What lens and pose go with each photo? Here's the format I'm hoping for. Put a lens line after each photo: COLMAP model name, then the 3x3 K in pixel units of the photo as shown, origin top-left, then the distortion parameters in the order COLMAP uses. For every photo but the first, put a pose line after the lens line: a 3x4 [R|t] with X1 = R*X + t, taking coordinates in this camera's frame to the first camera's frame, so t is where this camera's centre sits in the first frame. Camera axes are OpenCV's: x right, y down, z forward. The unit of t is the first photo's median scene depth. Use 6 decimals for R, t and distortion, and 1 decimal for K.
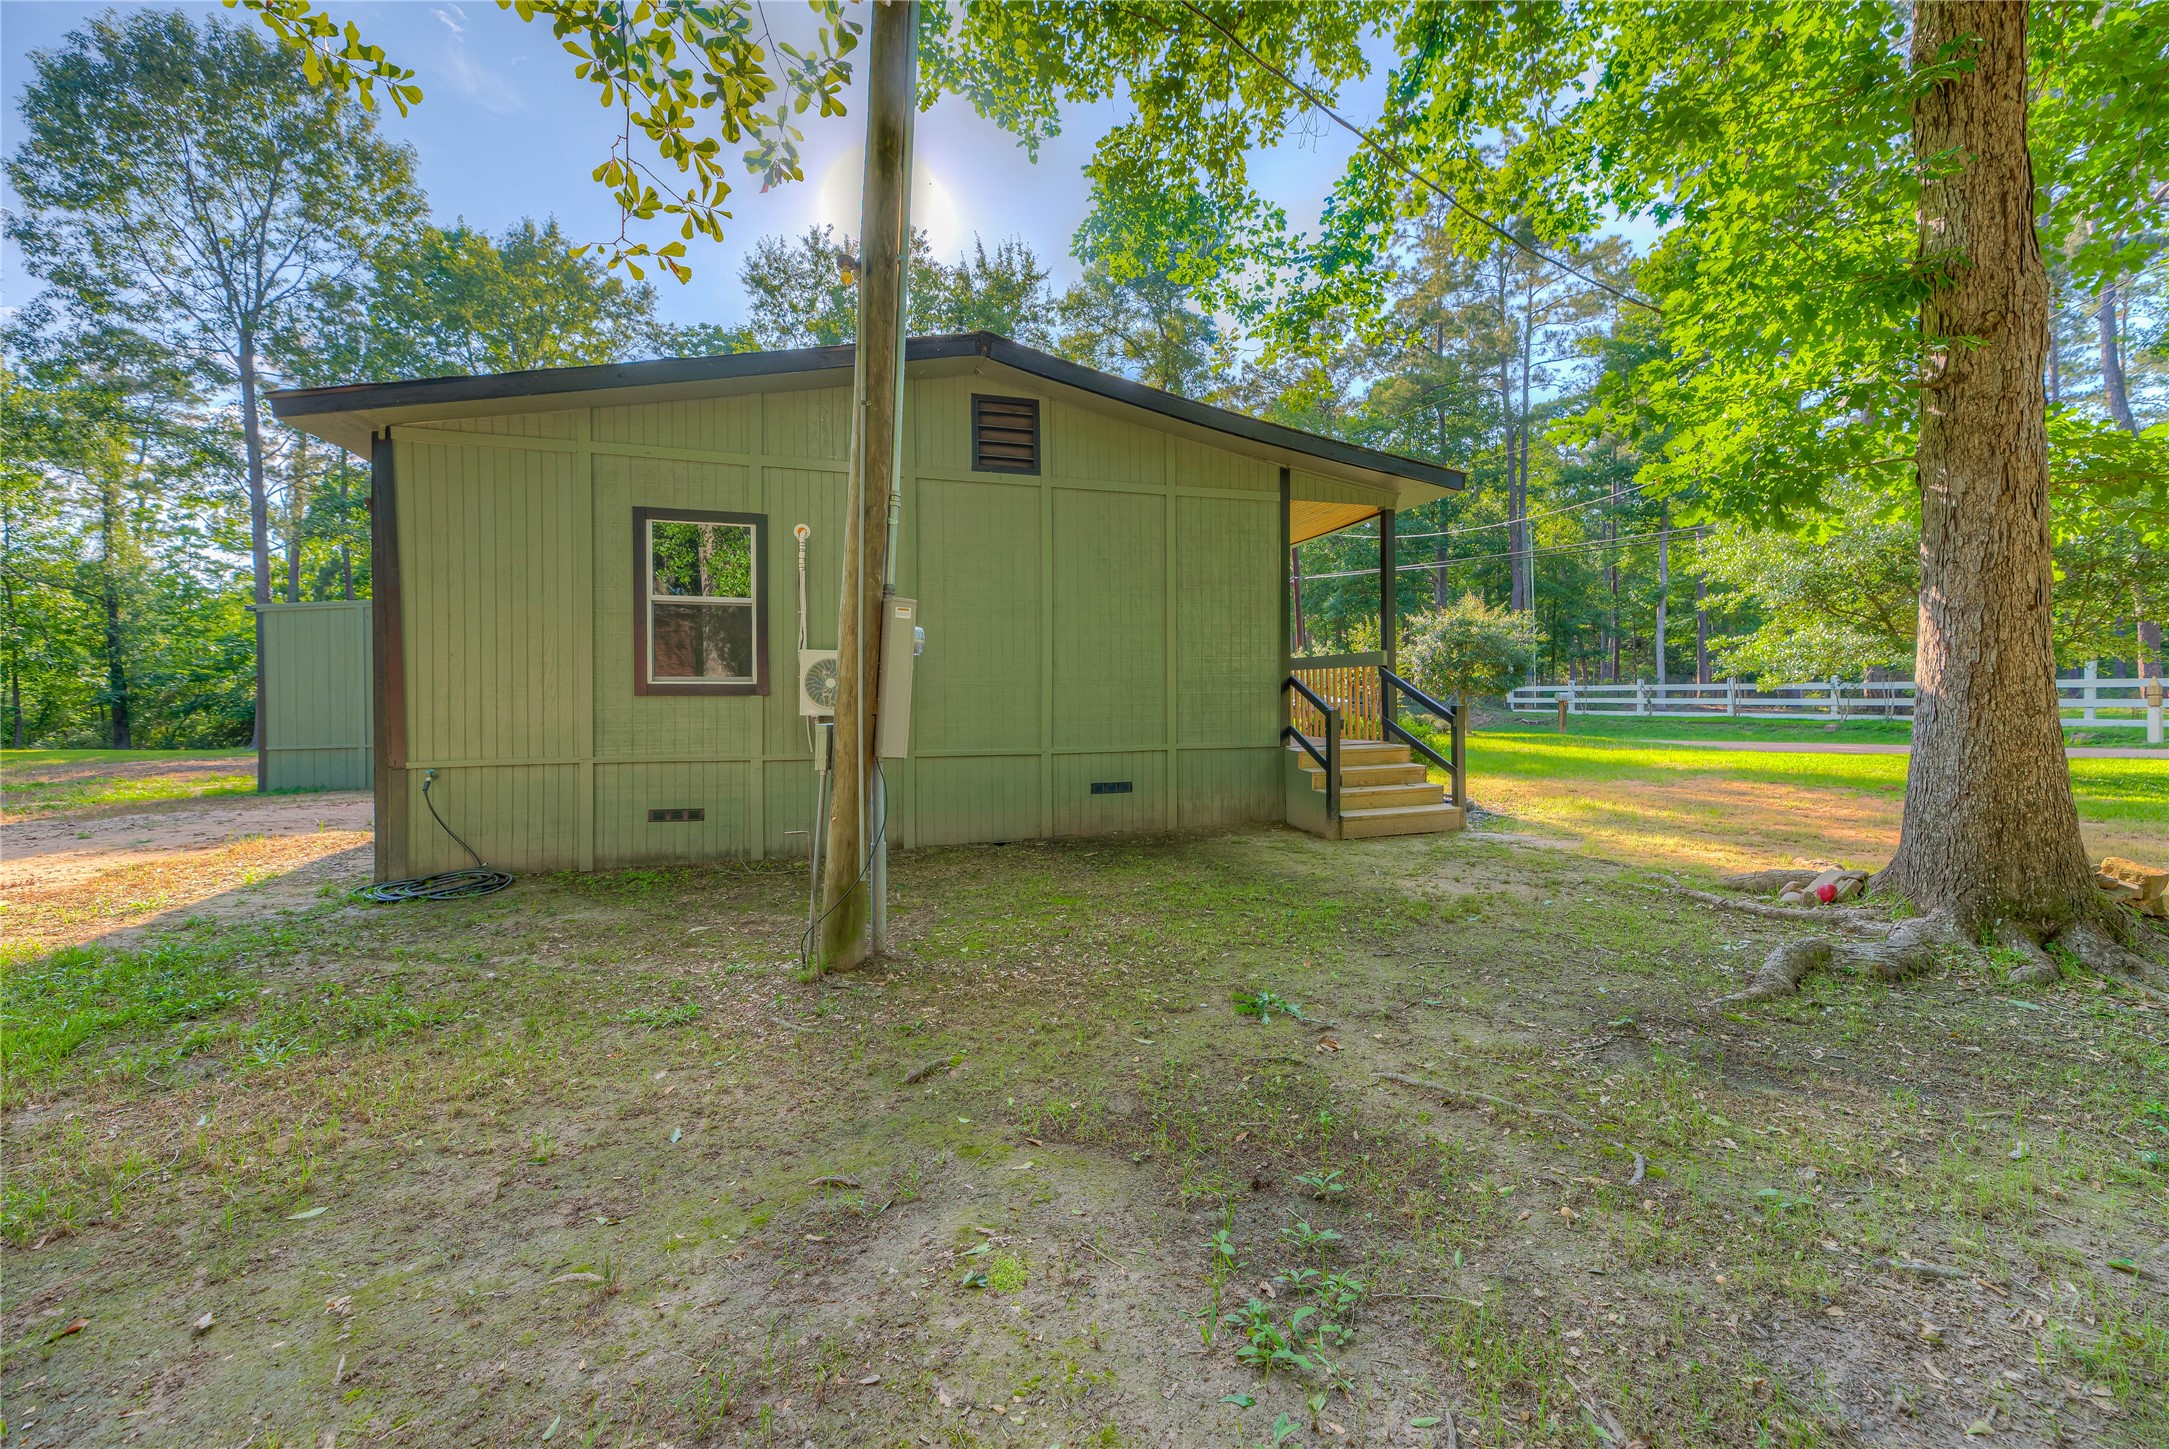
lens RADIAL K [[869.3, 0, 1084.6], [0, 869.3, 707.9], [0, 0, 1]] dist [0.003880, -0.000356]
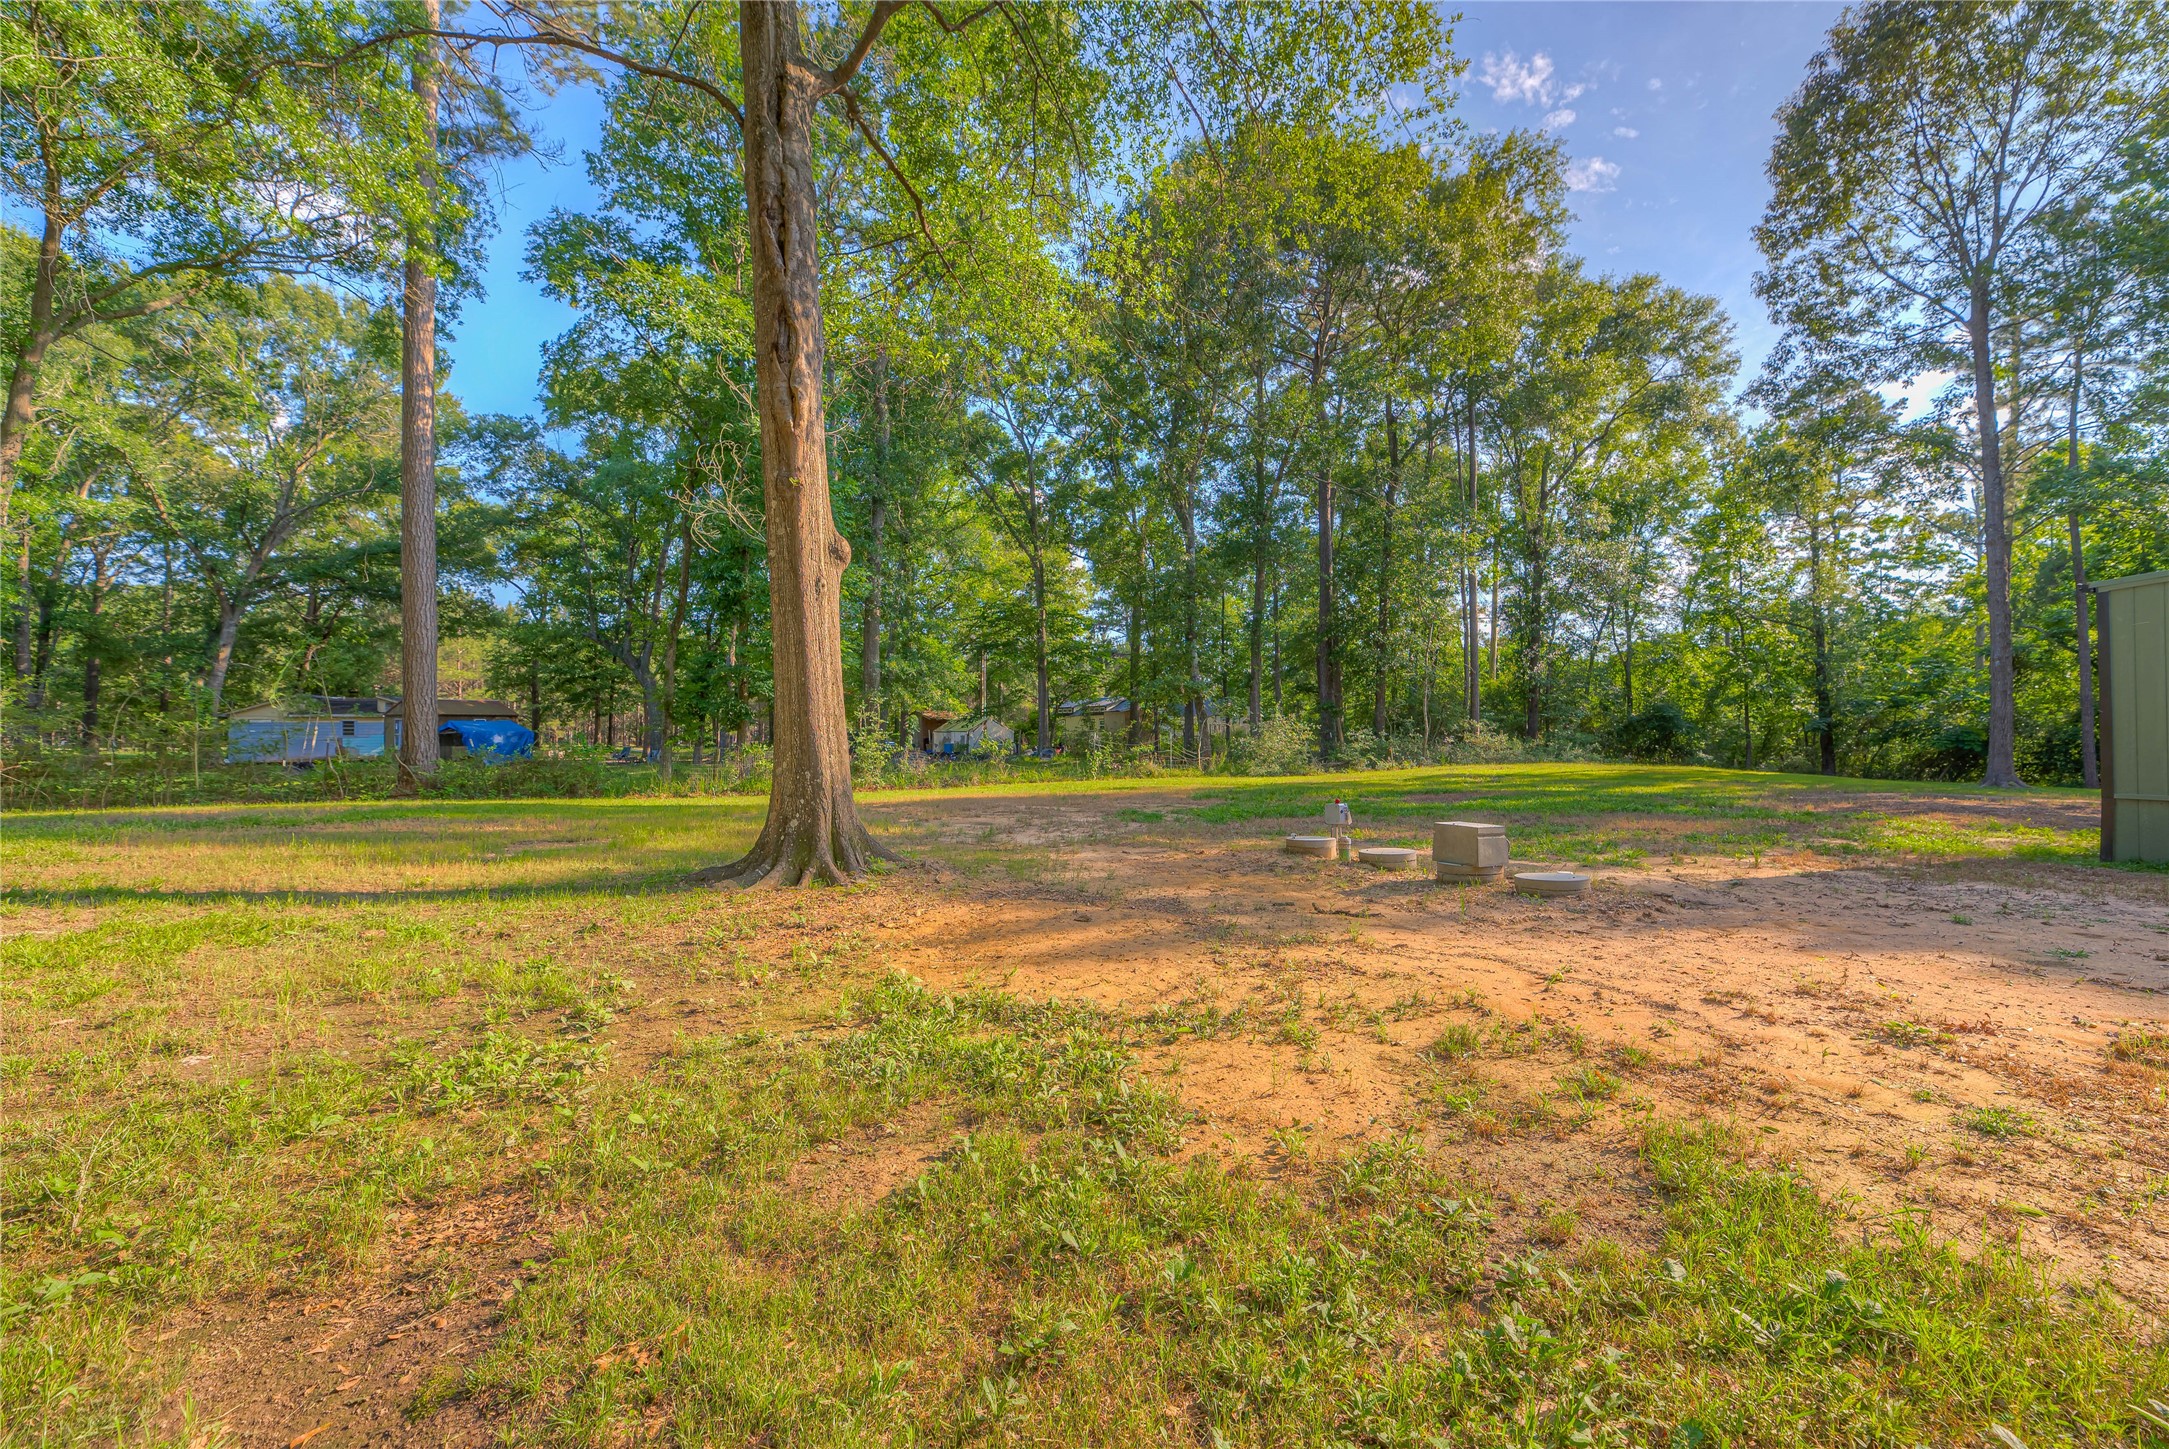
lens RADIAL K [[860.2, 0, 1089.5], [0, 860.2, 723.4], [0, 0, 1]] dist [-0.006073, 0.000144]
pose [[0.055718, -0.004894, -0.998435, -0.157200], [-0.010856, 0.999926, -0.005507, 0.001698], [0.998388, 0.011146, 0.055661, 0.086358]]
